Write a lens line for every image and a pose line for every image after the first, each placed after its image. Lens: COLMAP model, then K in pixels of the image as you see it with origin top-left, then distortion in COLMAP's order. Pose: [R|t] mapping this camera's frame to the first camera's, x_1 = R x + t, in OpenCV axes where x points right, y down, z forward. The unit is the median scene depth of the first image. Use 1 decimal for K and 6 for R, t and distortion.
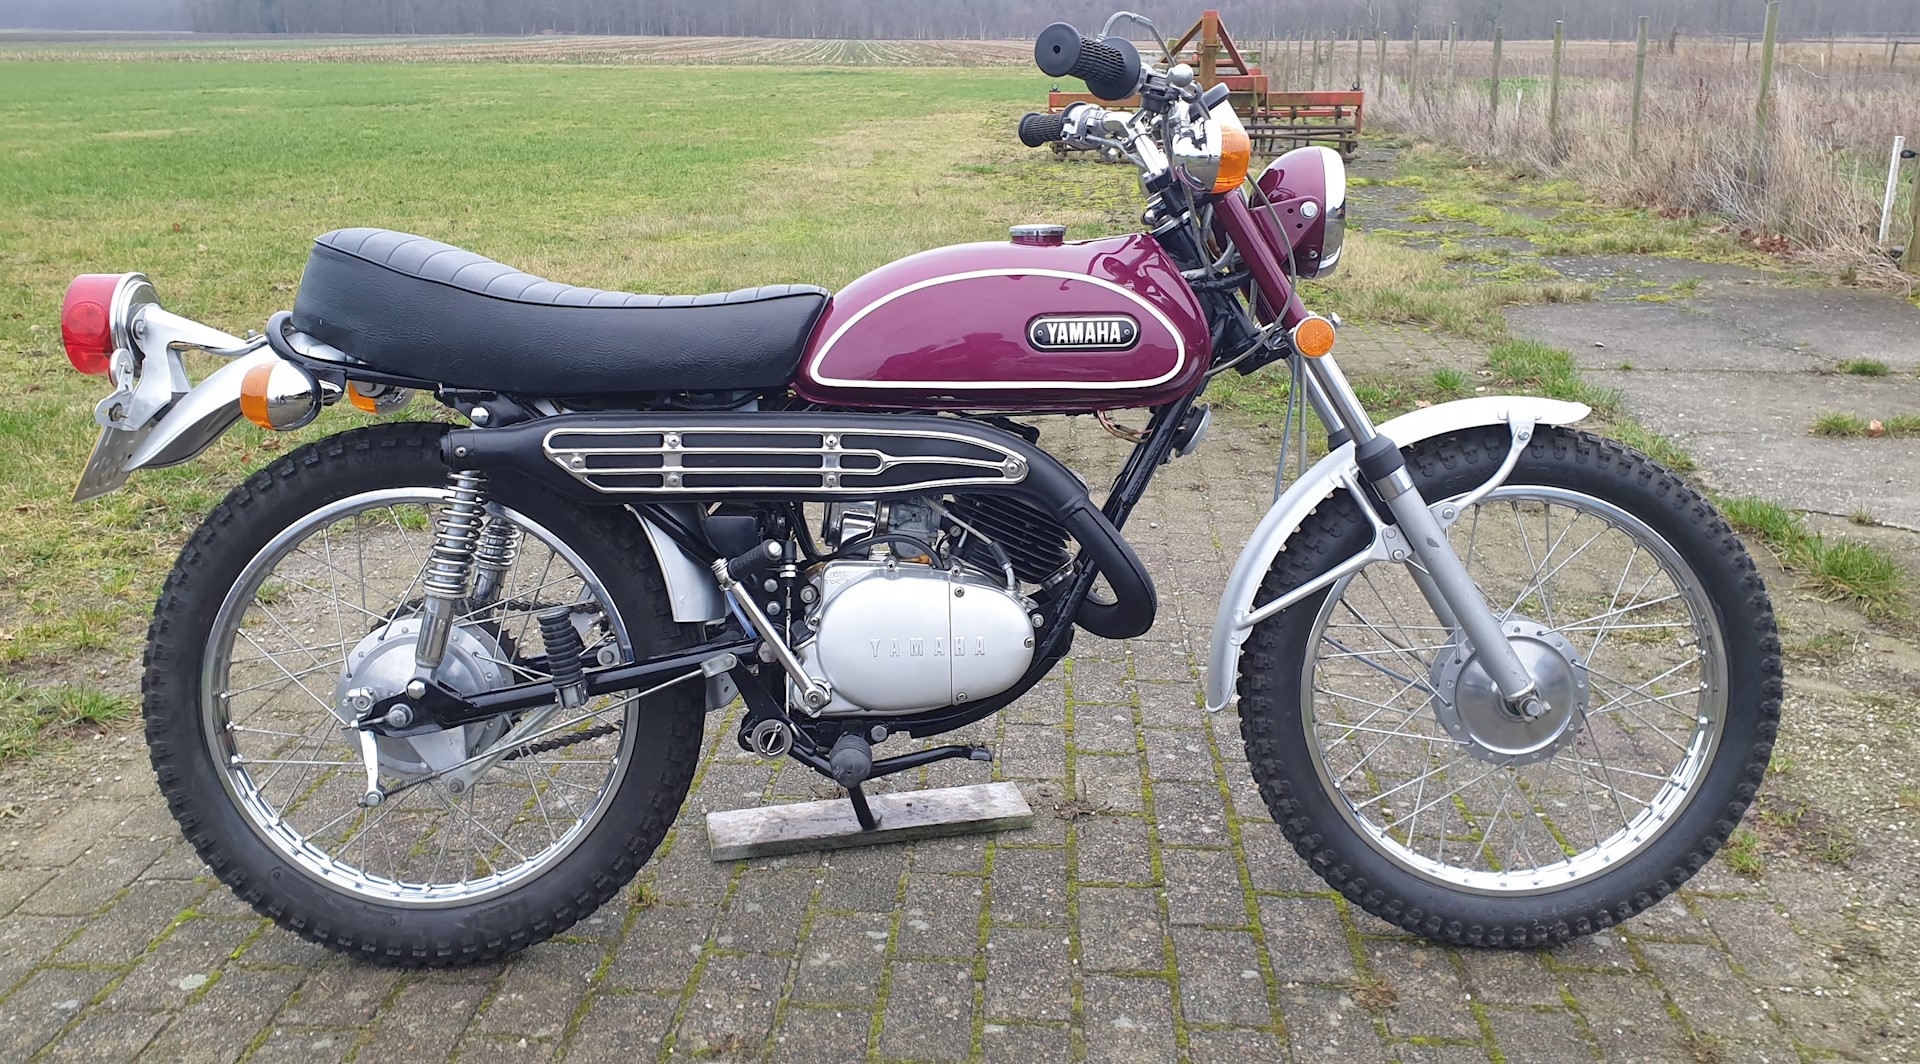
lens RADIAL K [[1716.7, 0, 925.8], [0, 1716.7, 479.7], [0, 0, 1]] dist [0.120112, -0.242732]
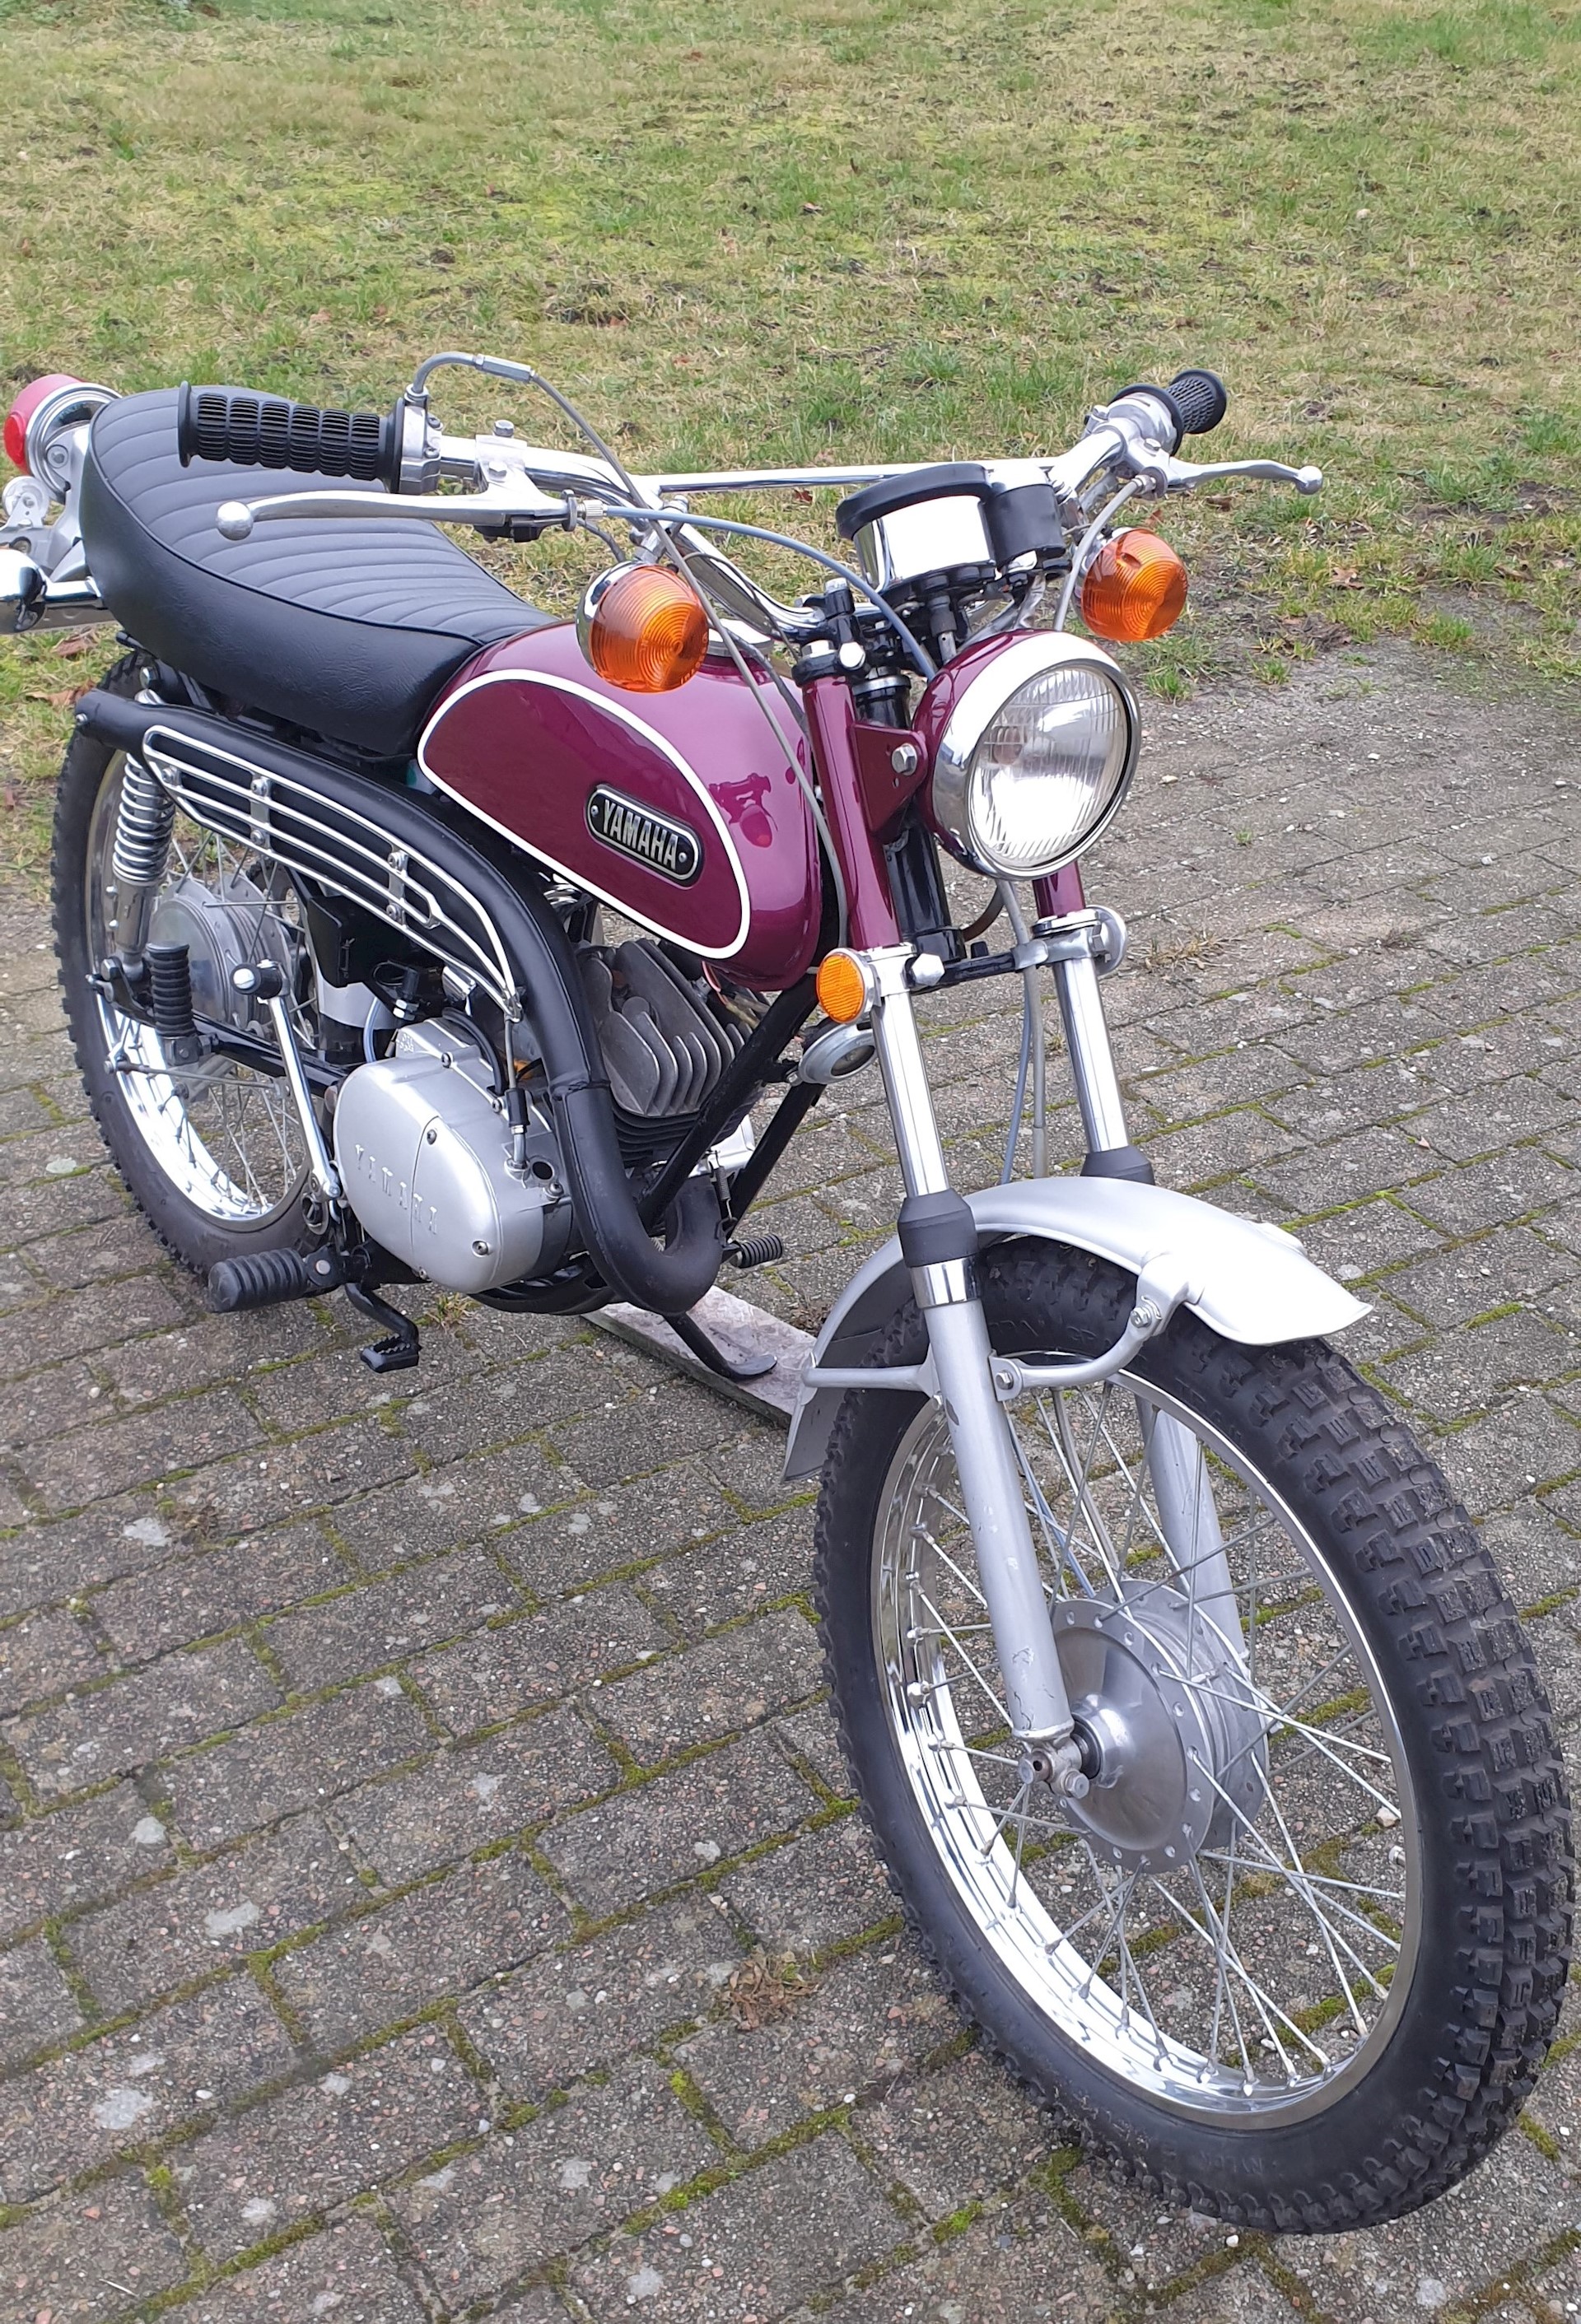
lens RADIAL K [[2543.4, 0, 751.8], [0, 2543.4, 1149.0], [0, 0, 1]] dist [0.301296, -0.914240]
pose [[0.582101, 0.419886, -0.696315, 0.772003], [-0.195492, 0.903504, 0.381397, -0.328585], [0.789267, -0.085887, 0.608015, 0.455831]]
